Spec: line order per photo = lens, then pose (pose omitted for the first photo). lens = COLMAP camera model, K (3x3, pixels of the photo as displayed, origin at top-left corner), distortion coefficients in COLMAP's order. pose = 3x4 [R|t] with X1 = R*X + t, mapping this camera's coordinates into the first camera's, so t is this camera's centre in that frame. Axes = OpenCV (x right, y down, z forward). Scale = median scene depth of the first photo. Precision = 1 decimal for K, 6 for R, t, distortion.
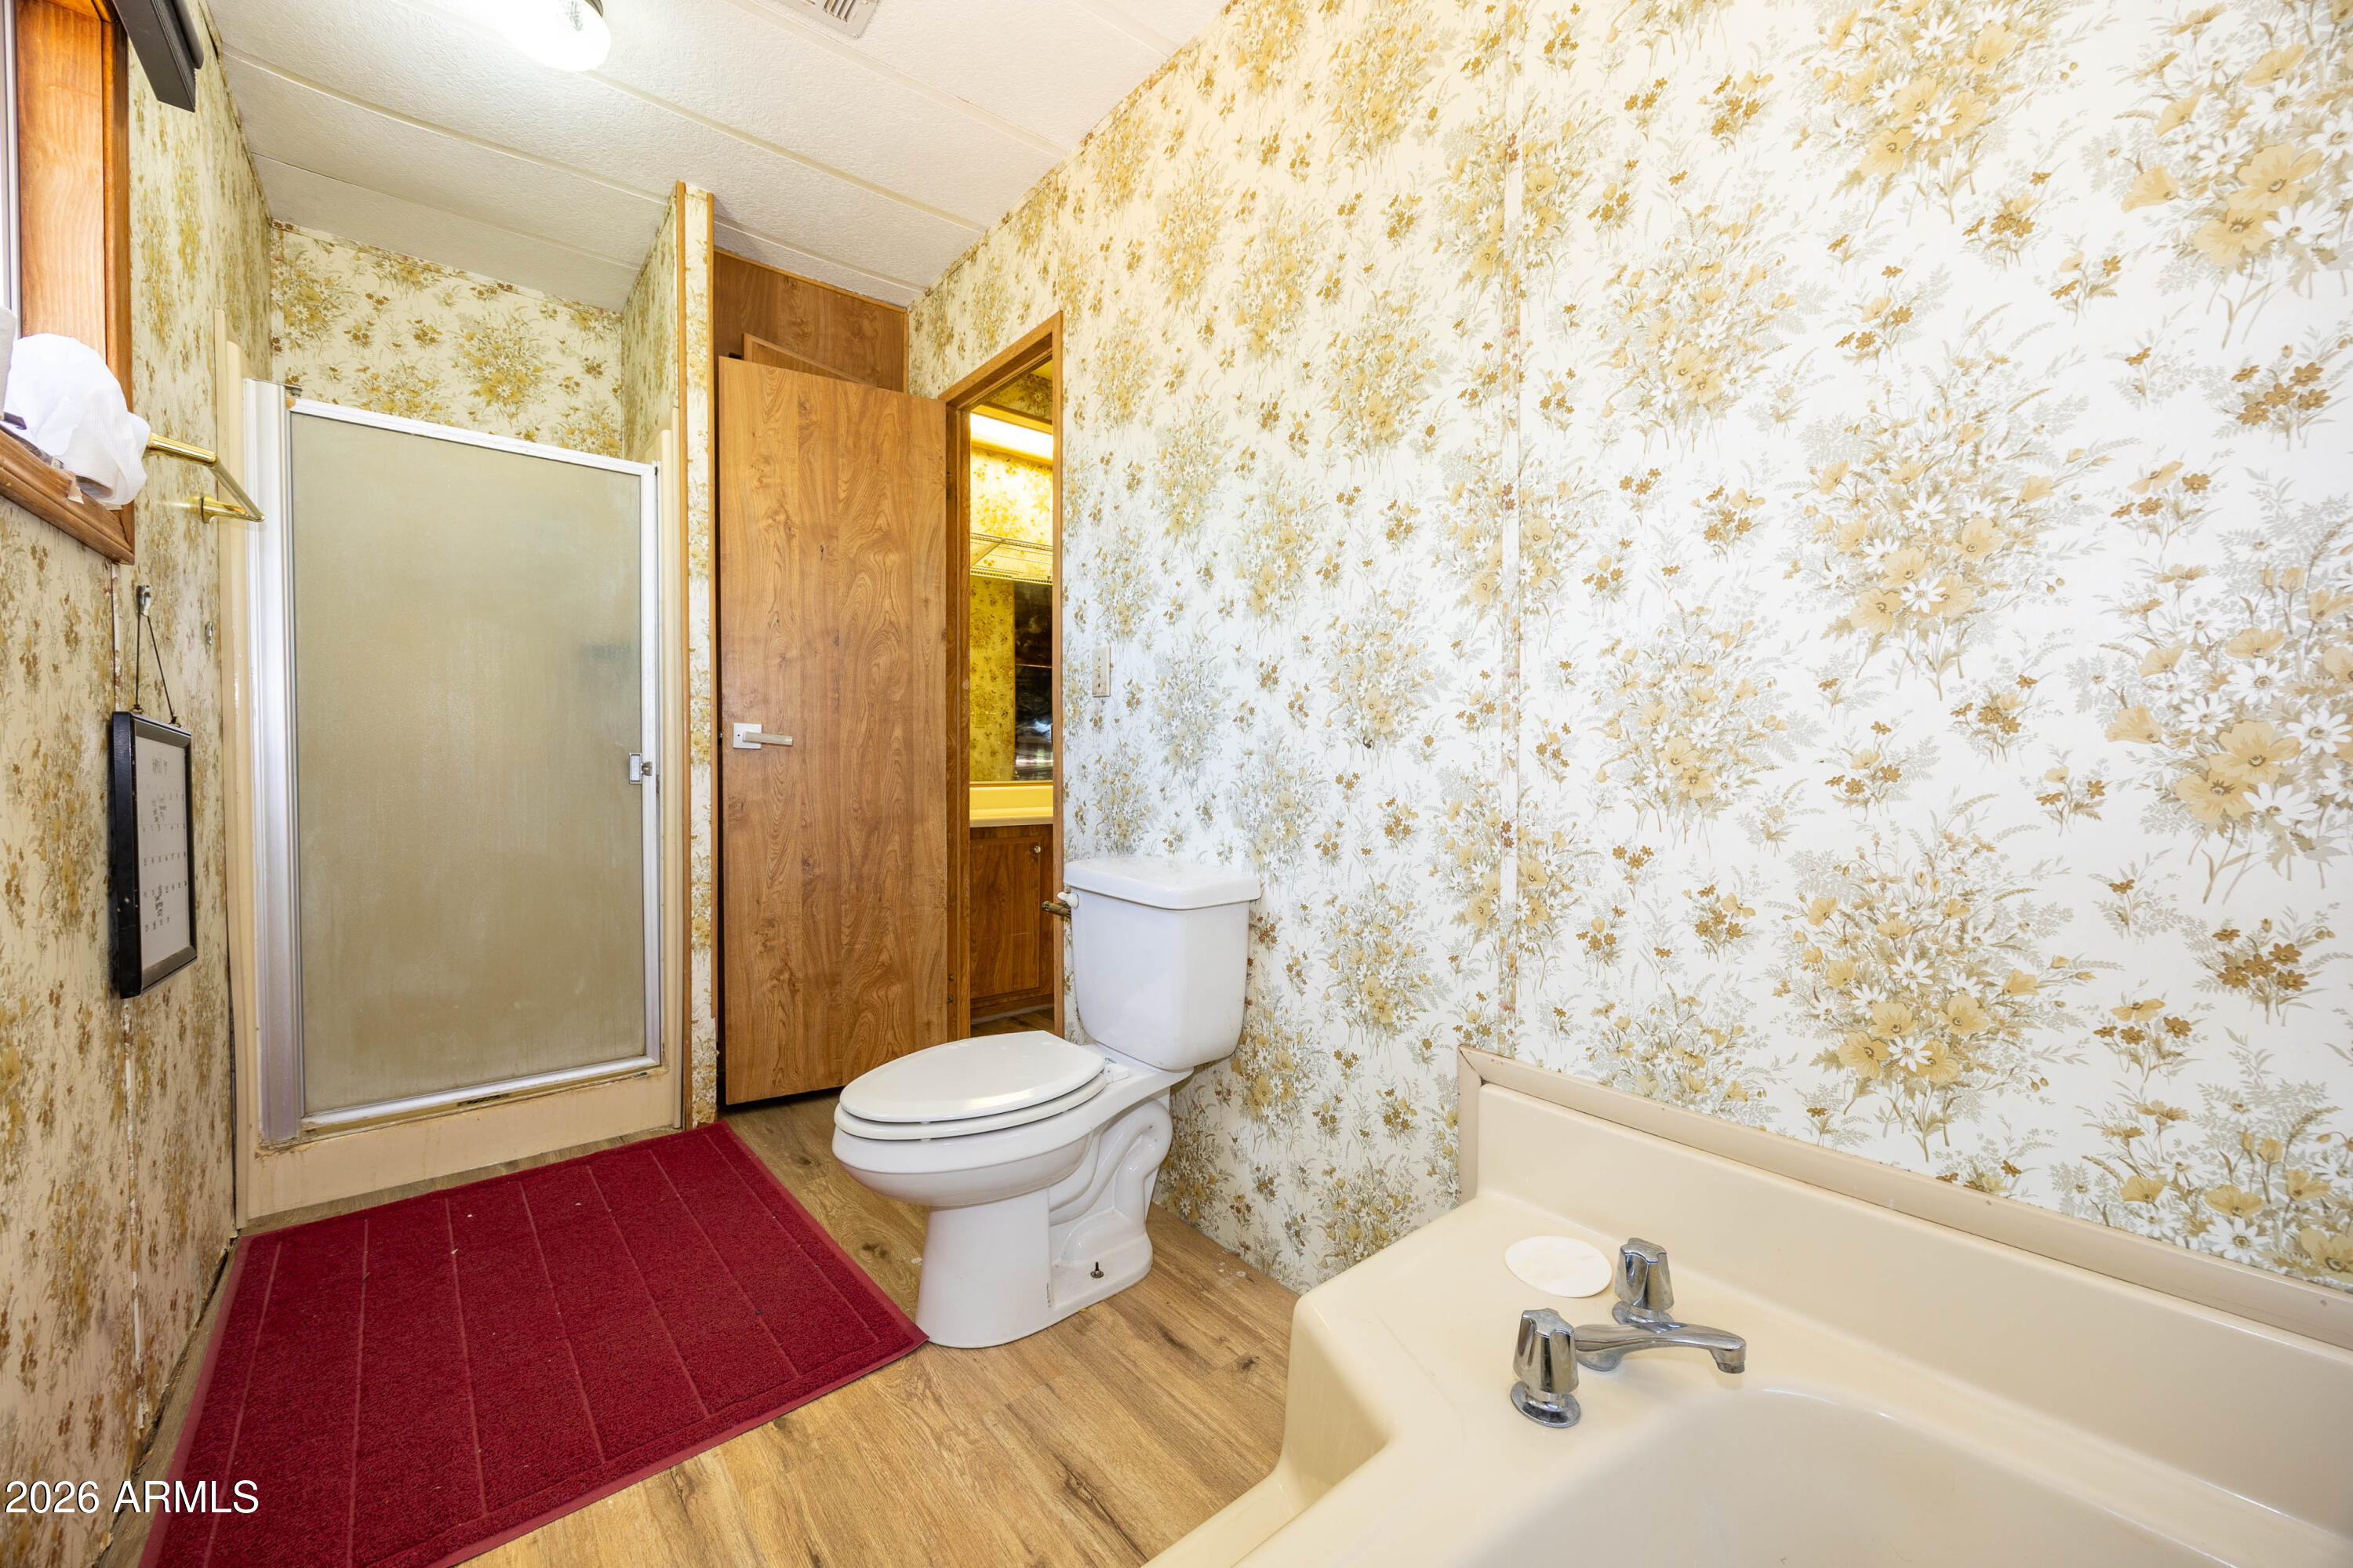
lens RADIAL K [[913.1, 0, 1180.7], [0, 913.1, 779.3], [0, 0, 1]] dist [-0.002100, -0.000468]
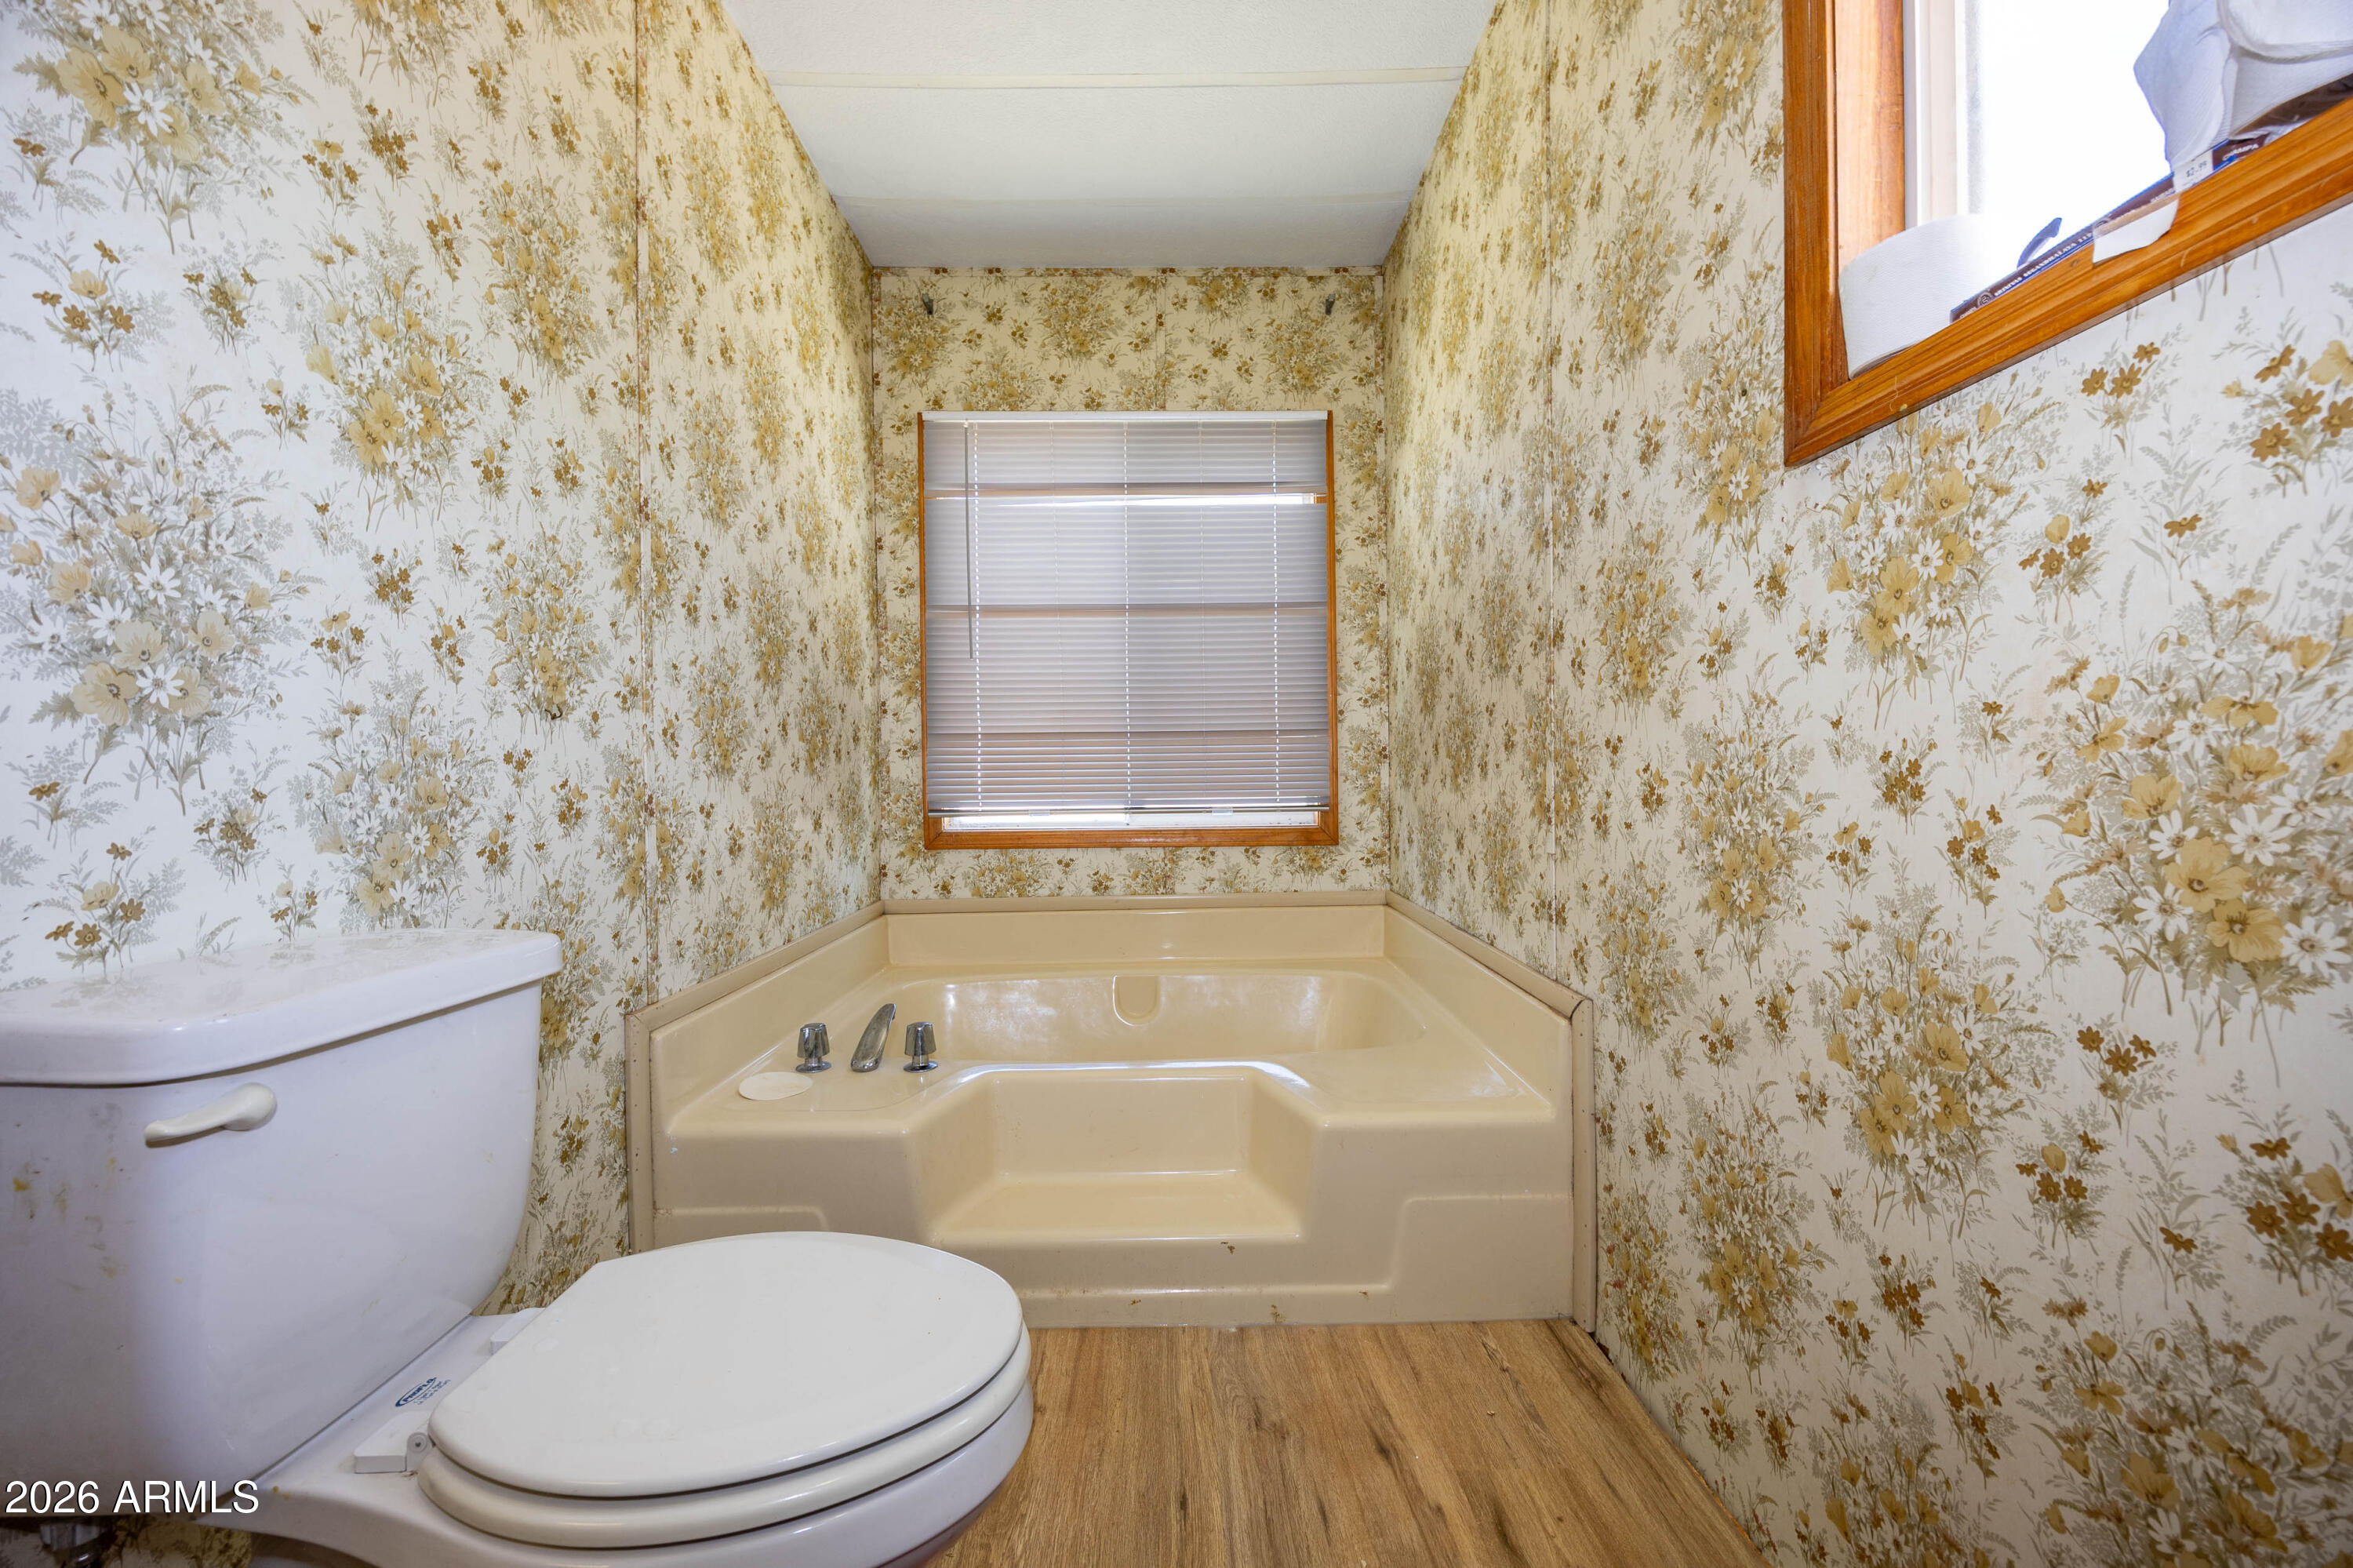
lens RADIAL K [[913.1, 0, 1174.6], [0, 913.1, 777.2], [0, 0, 1]] dist [-0.002100, -0.000468]
pose [[-0.790802, 0.000417, 0.612071, -0.389942], [0.014985, 0.999713, 0.018679, 0.386374], [-0.611888, 0.023943, -0.790582, 1.109097]]
